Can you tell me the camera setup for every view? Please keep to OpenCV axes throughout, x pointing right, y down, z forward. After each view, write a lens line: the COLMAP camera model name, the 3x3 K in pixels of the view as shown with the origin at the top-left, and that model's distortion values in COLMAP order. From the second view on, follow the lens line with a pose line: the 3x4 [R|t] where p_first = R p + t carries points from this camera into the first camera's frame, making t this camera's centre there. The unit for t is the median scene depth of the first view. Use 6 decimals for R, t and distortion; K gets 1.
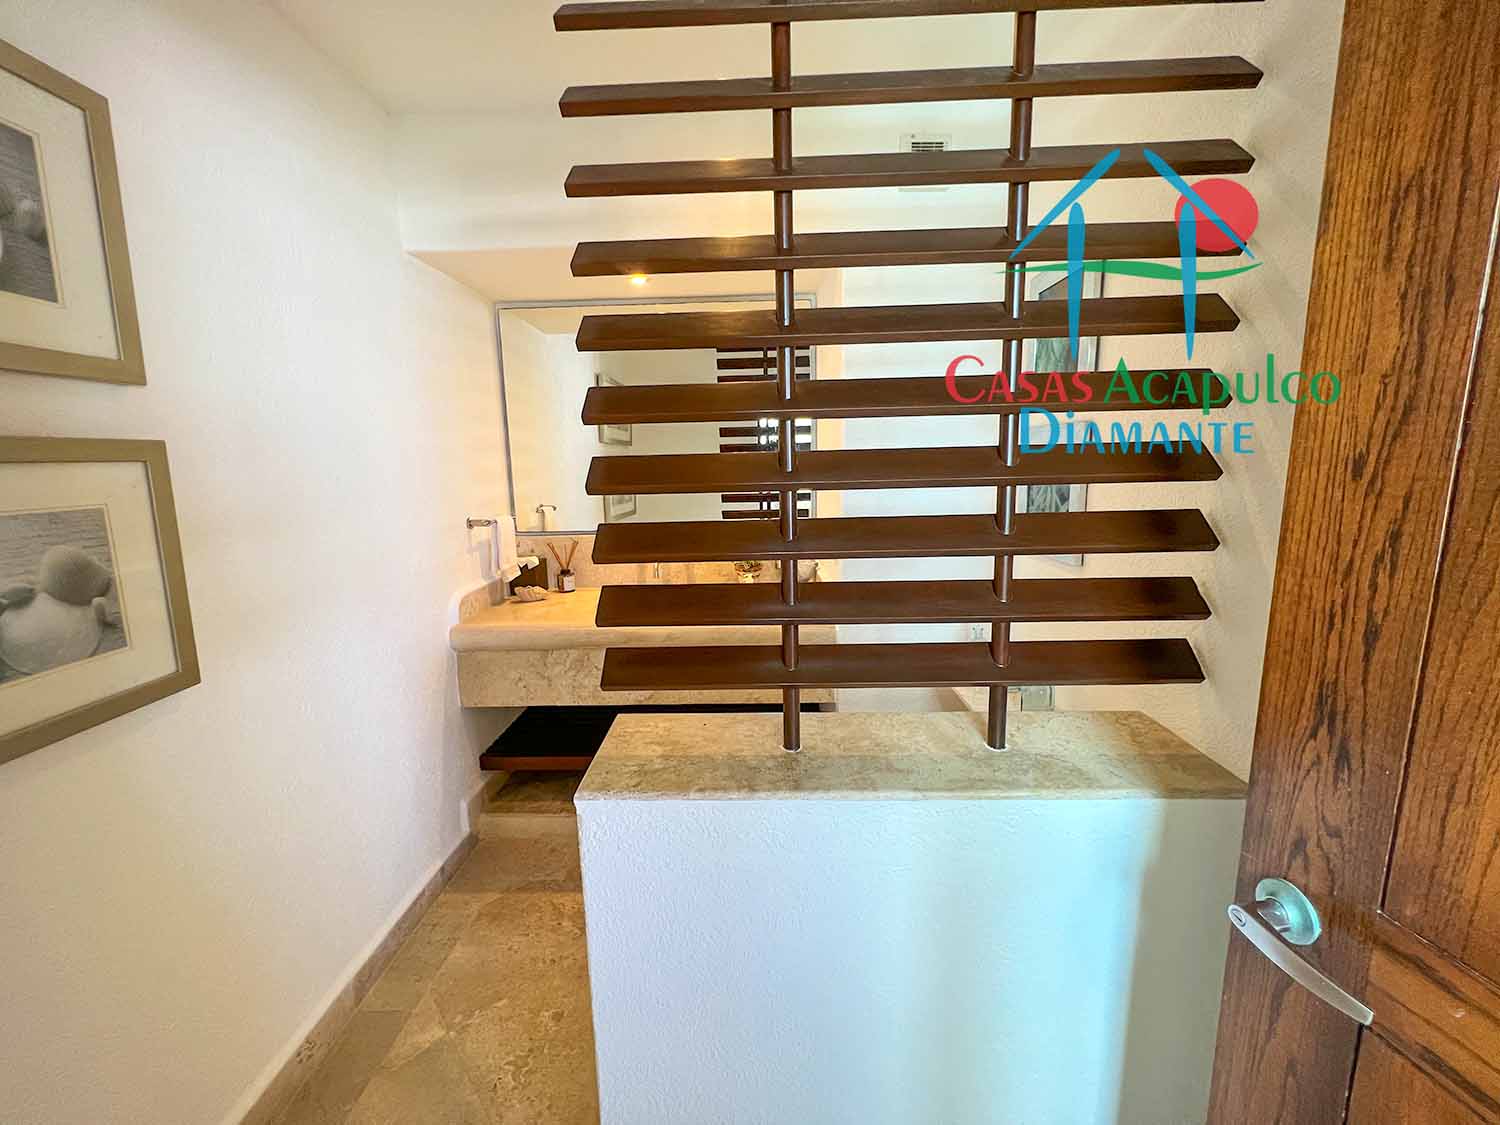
lens RADIAL K [[600.6, 0, 740.7], [0, 600.6, 557.4], [0, 0, 1]] dist [-0.002642, 0.000792]
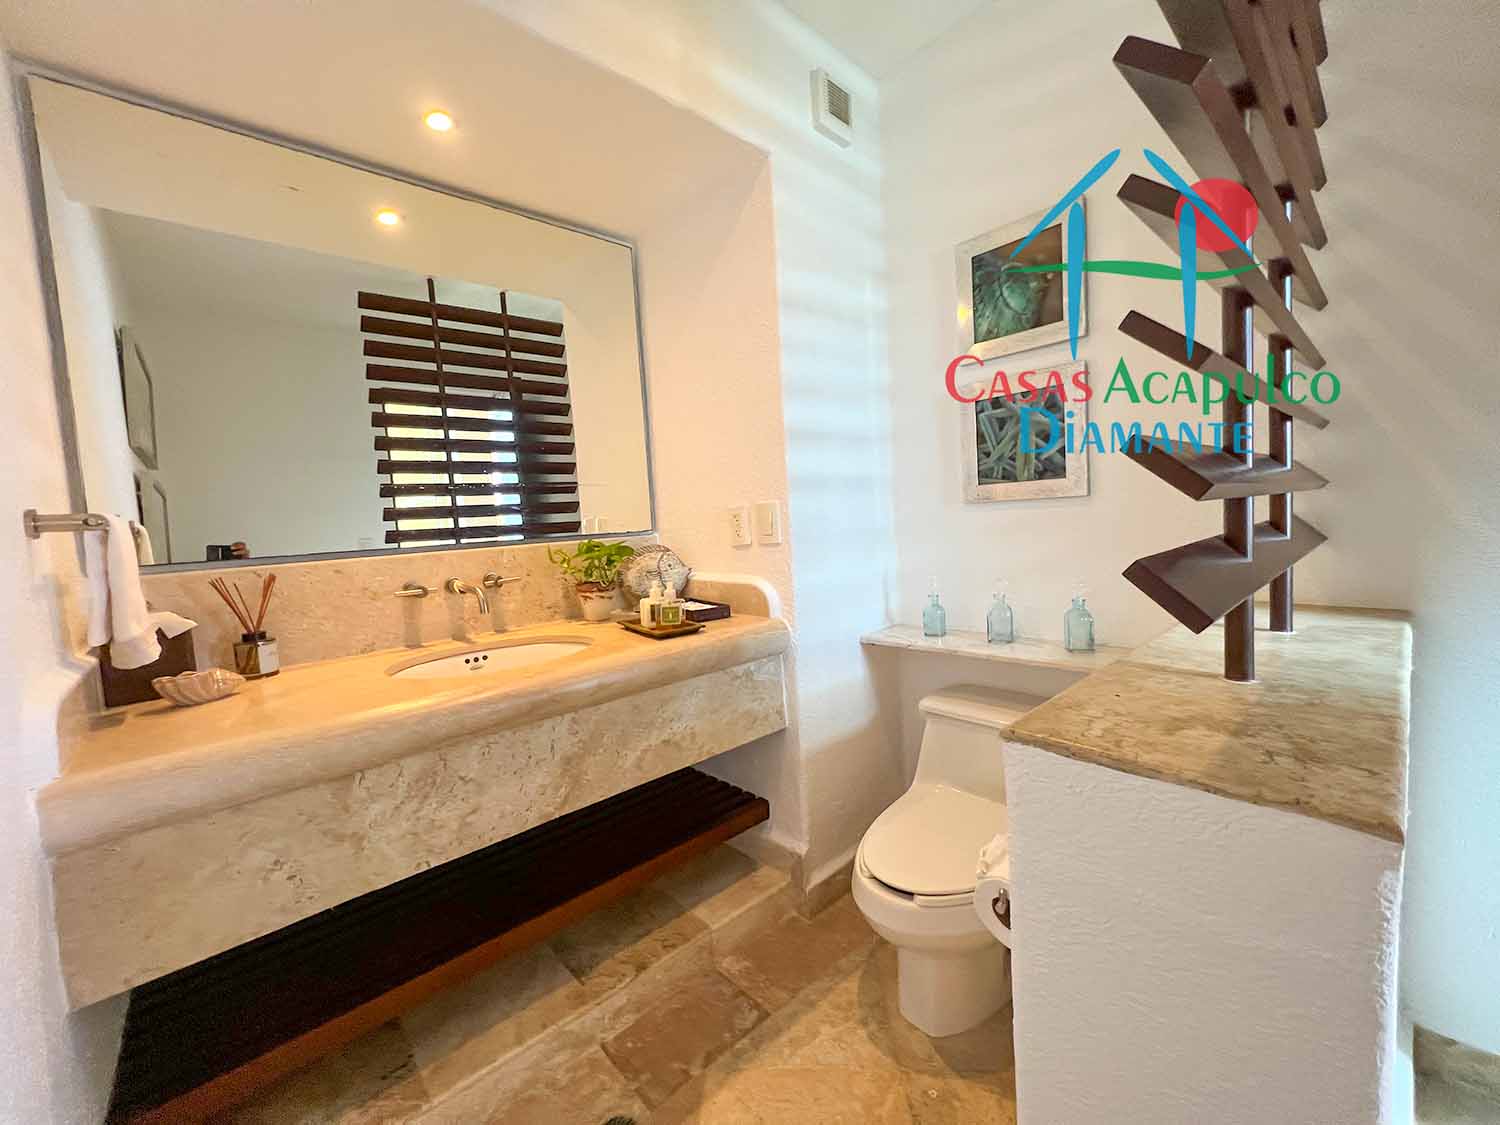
lens RADIAL K [[600.6, 0, 751.5], [0, 600.6, 556.9], [0, 0, 1]] dist [-0.002642, 0.000792]
pose [[0.721630, -0.065006, 0.689220, -0.406588], [0.152189, 0.986123, -0.066337, 0.066378], [-0.675344, 0.152762, 0.721509, 0.428709]]
